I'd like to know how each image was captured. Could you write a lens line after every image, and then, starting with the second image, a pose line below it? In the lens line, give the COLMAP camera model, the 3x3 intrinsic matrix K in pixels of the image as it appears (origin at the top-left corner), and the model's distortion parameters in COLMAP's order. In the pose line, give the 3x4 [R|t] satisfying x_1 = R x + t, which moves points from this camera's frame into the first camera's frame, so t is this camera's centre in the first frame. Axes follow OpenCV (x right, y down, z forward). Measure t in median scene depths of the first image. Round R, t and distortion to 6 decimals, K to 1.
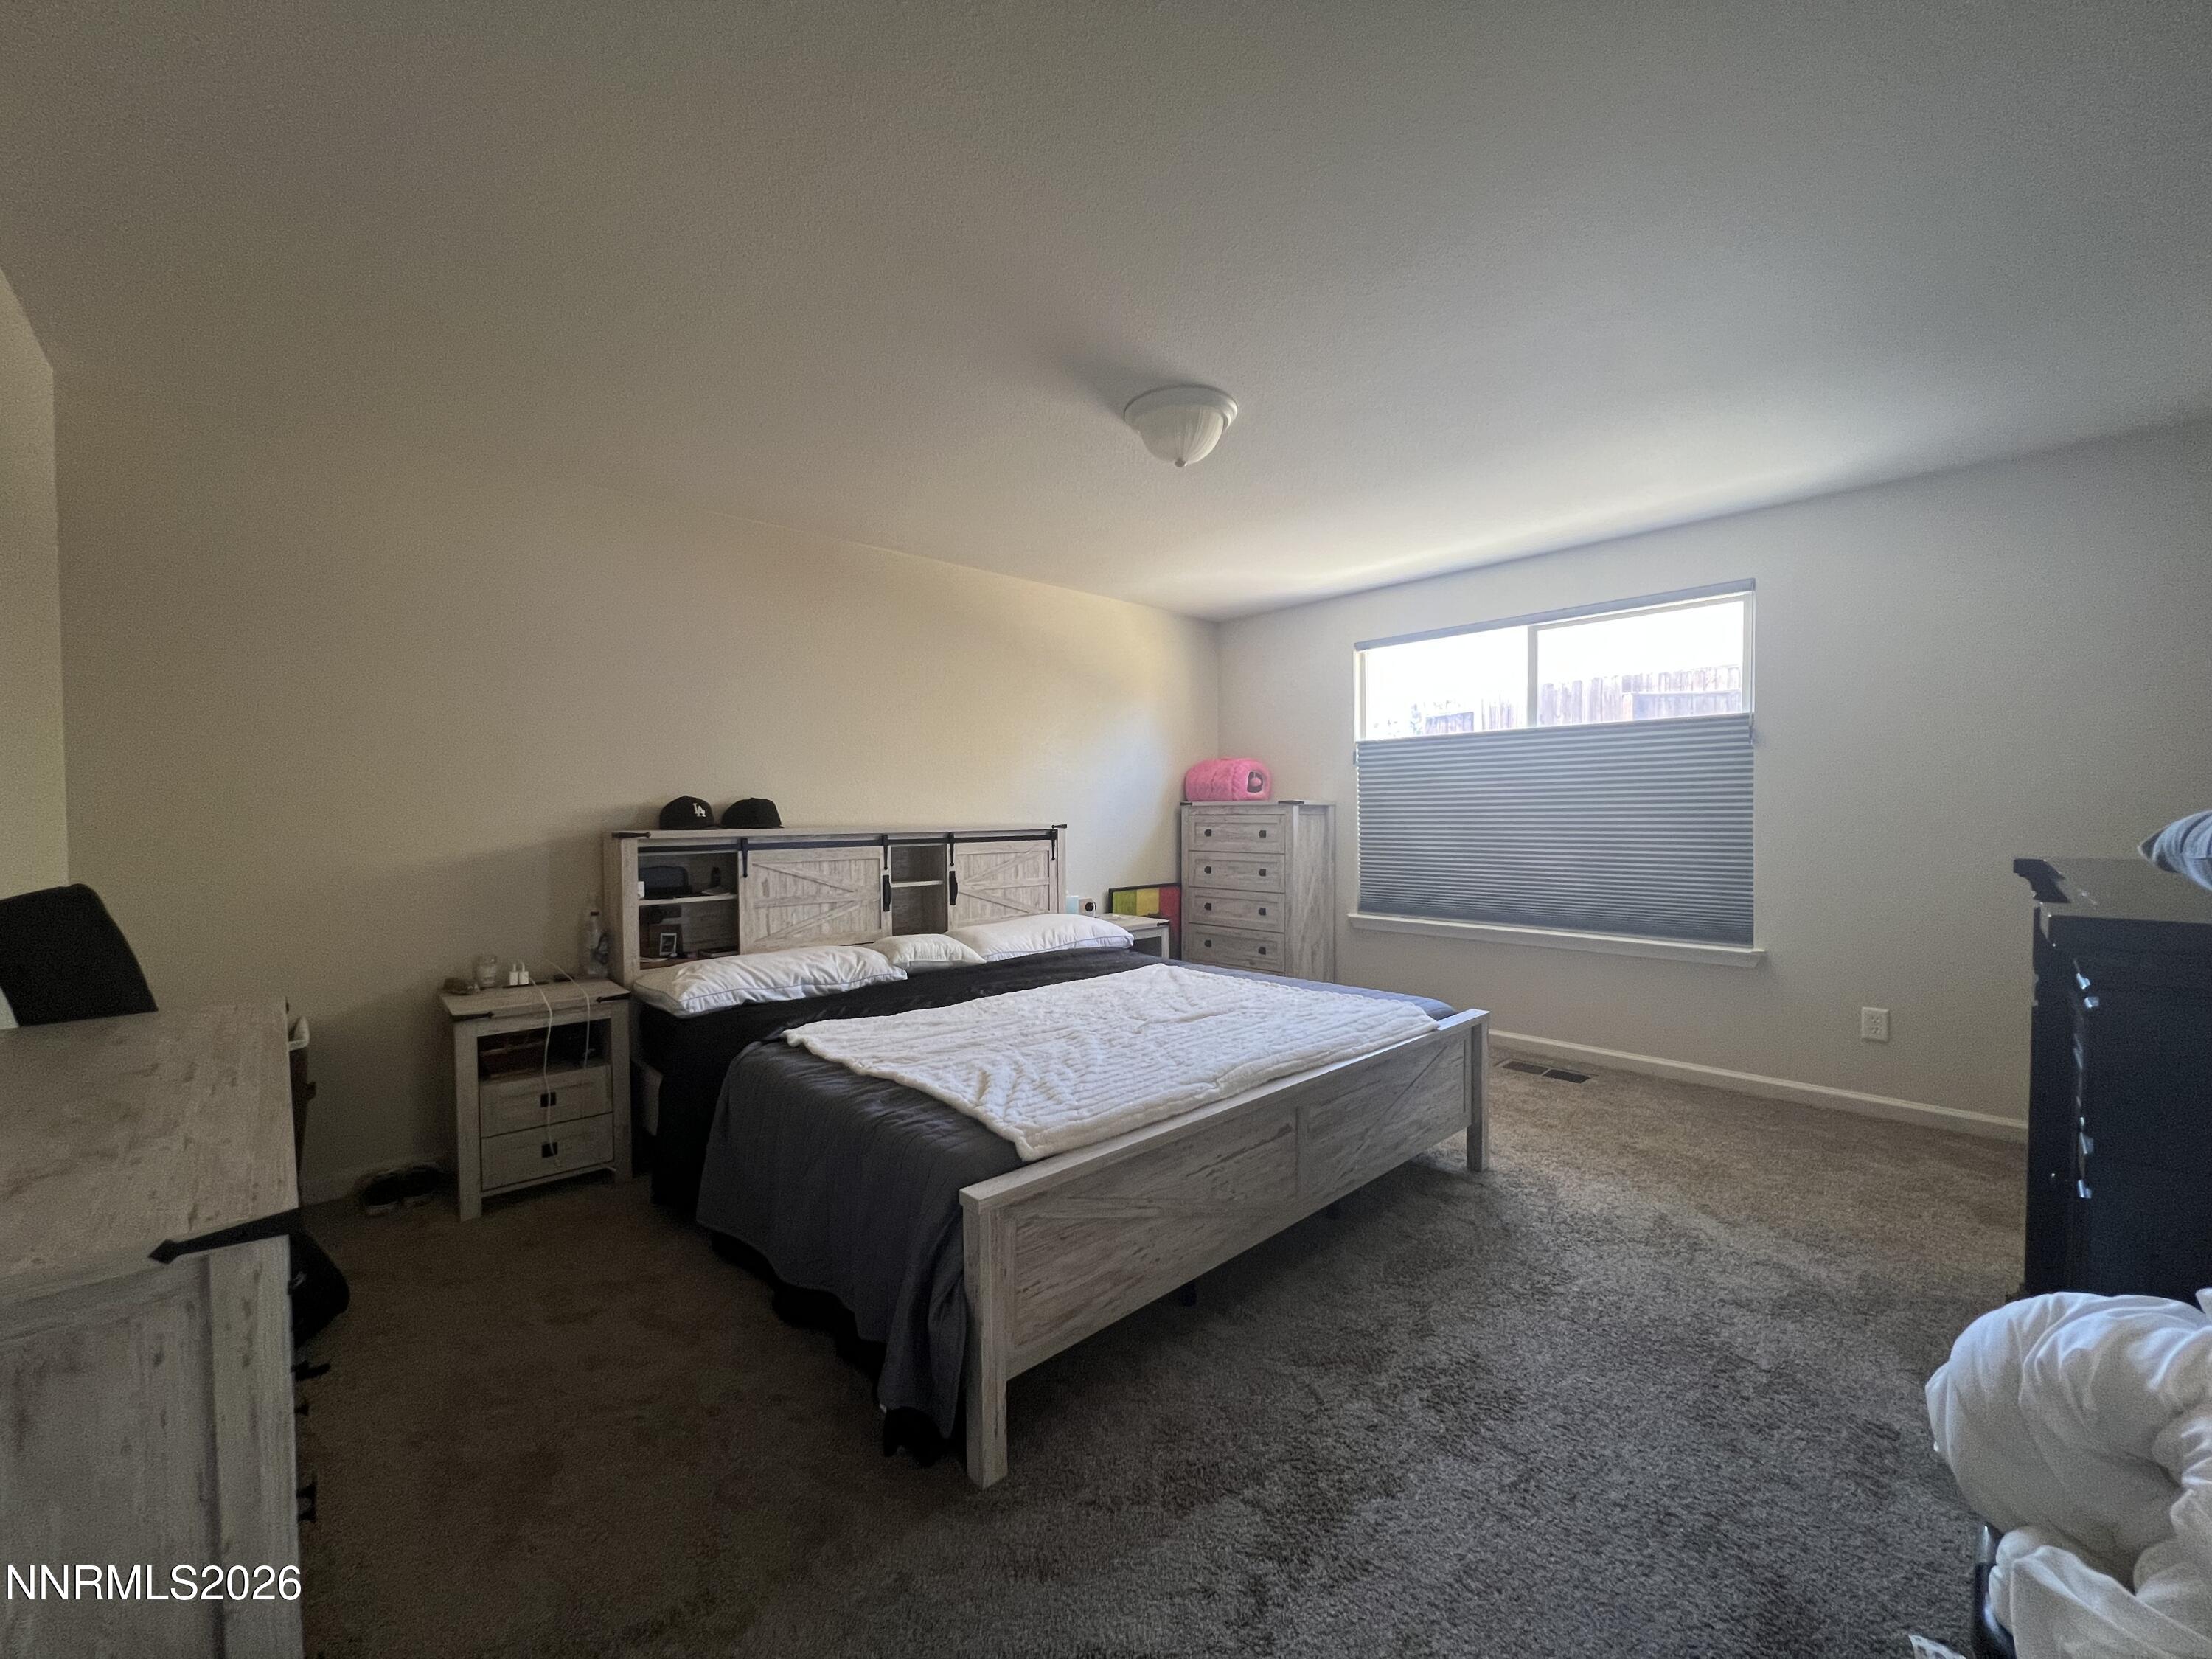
lens RADIAL K [[891.5, 0, 1097.7], [0, 891.5, 830.0], [0, 0, 1]] dist [-0.001649, -0.000393]
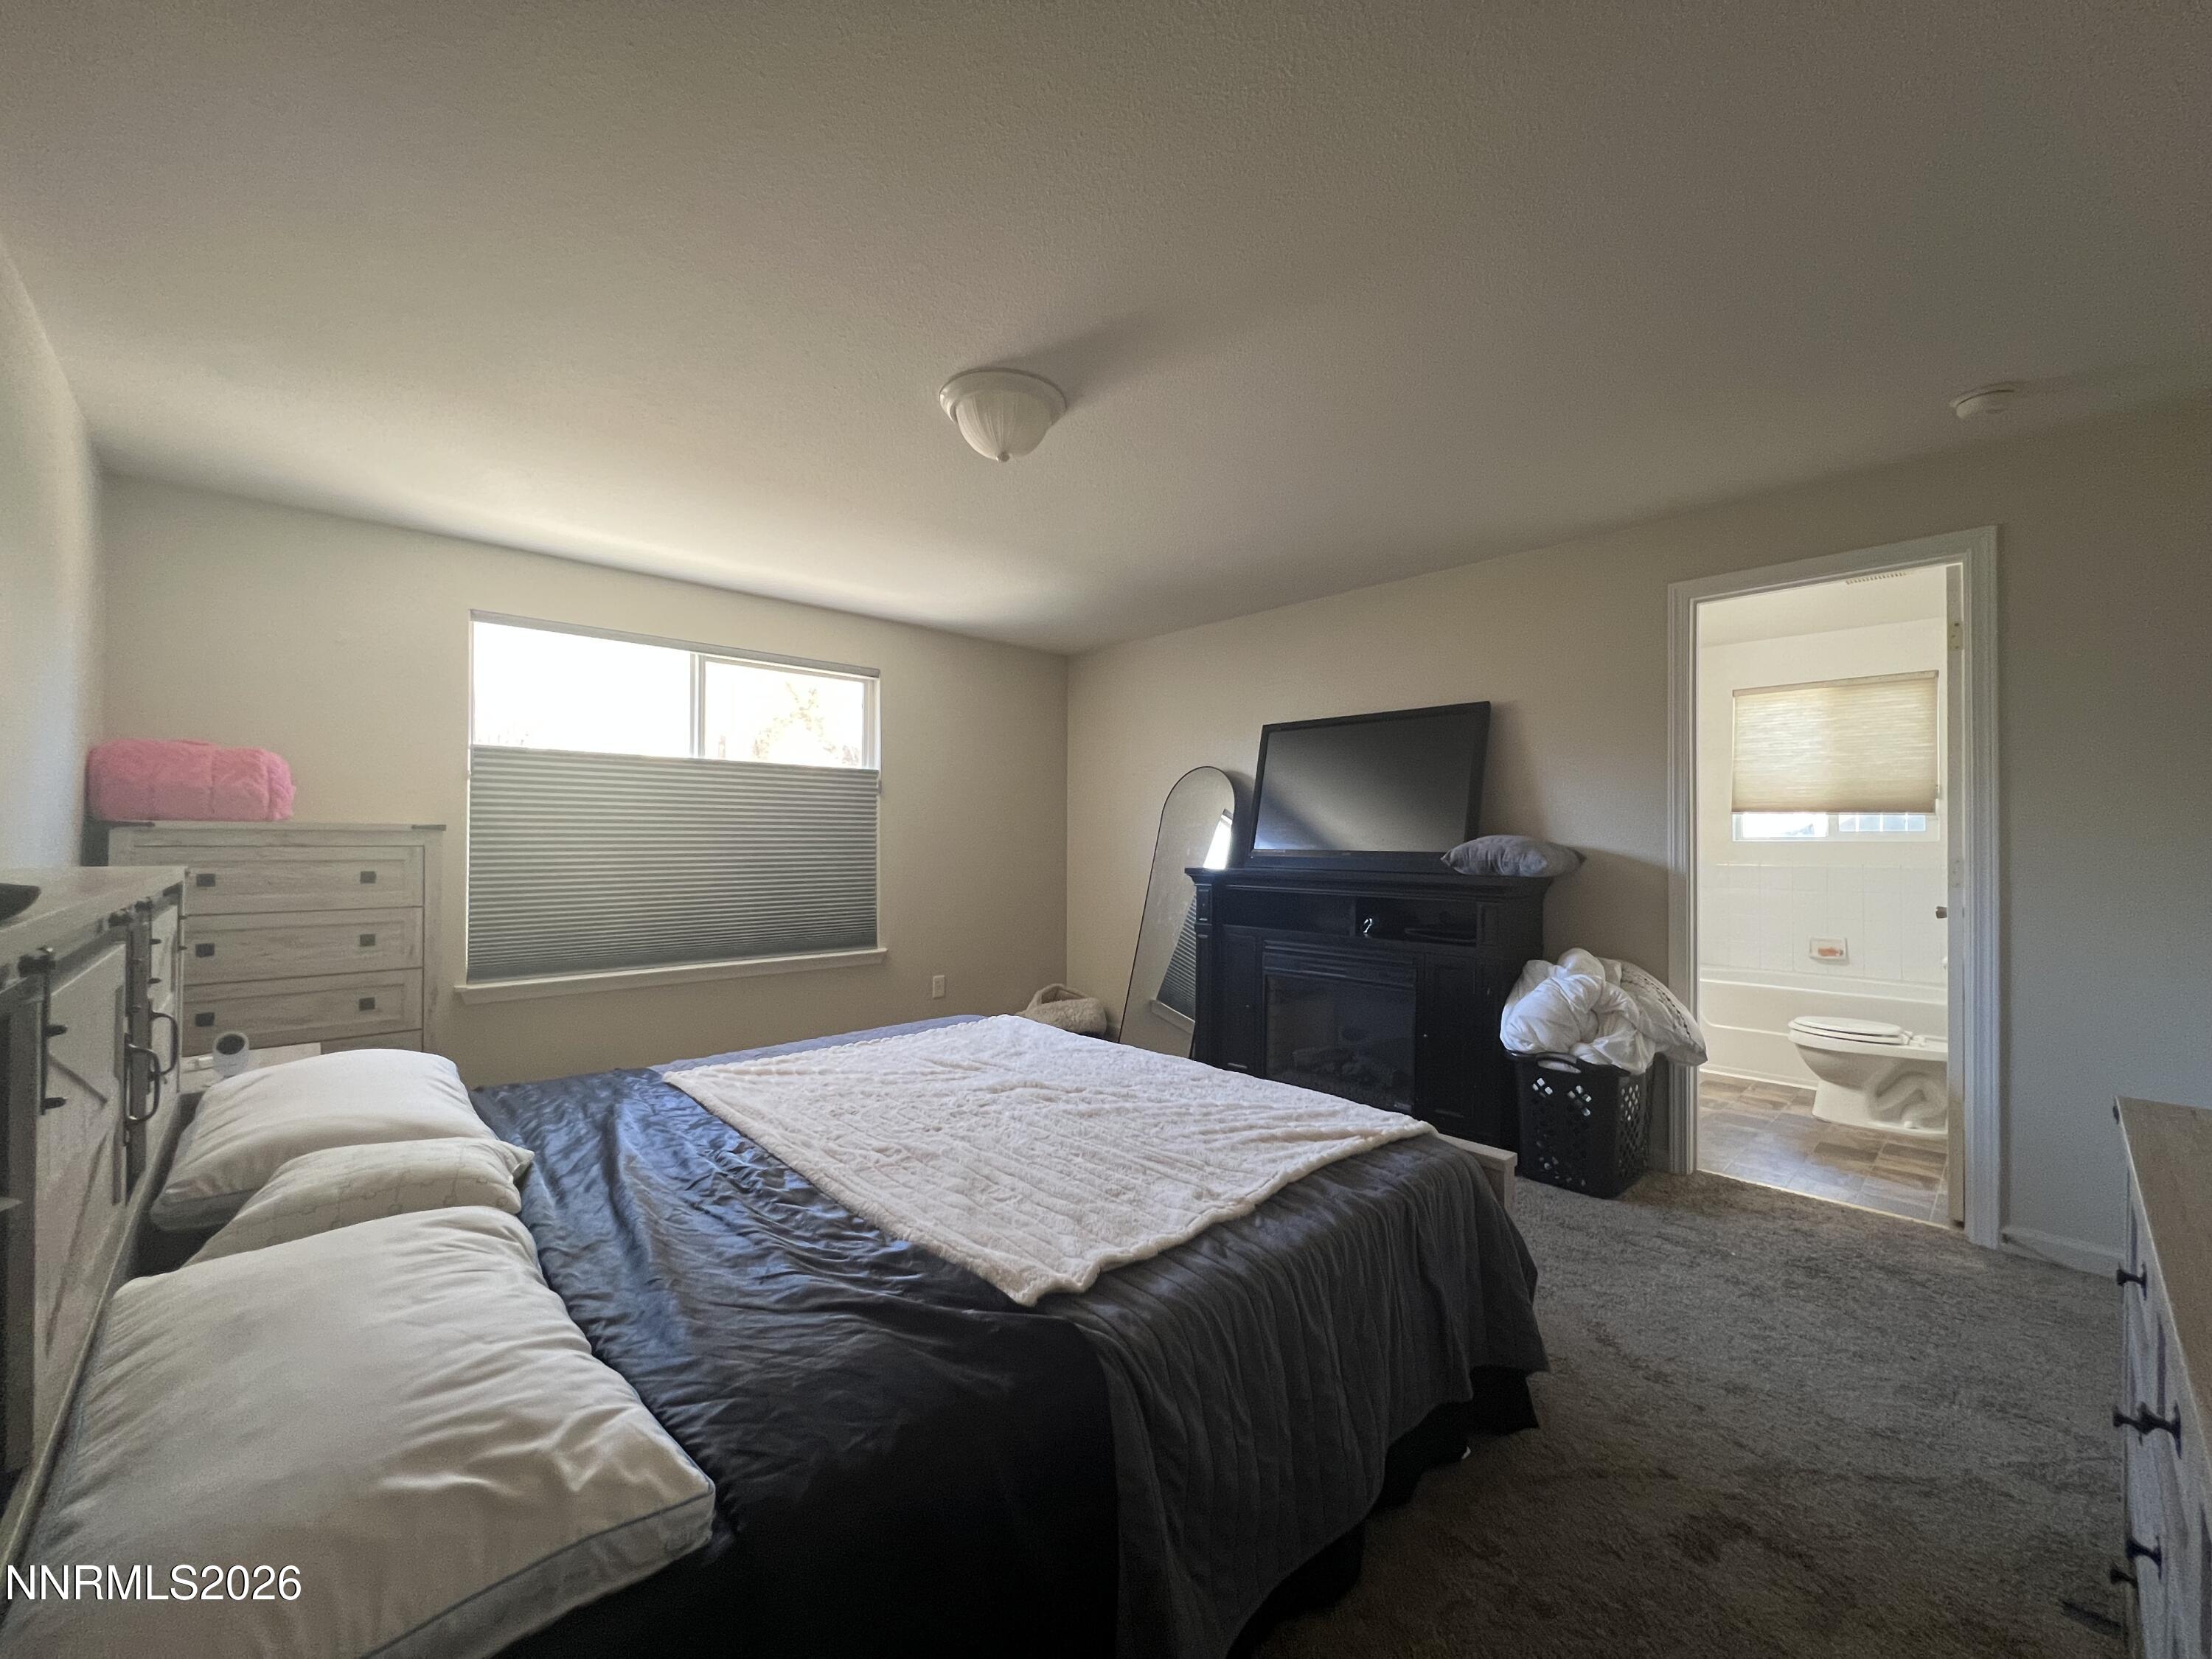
lens RADIAL K [[891.5, 0, 1110.0], [0, 891.5, 830.0], [0, 0, 1]] dist [-0.001649, -0.000393]
pose [[0.000959, 0.019338, 0.999813, -0.482473], [0.014971, 0.999701, -0.019351, -0.009921], [-0.999887, 0.014987, 0.000669, 0.540542]]
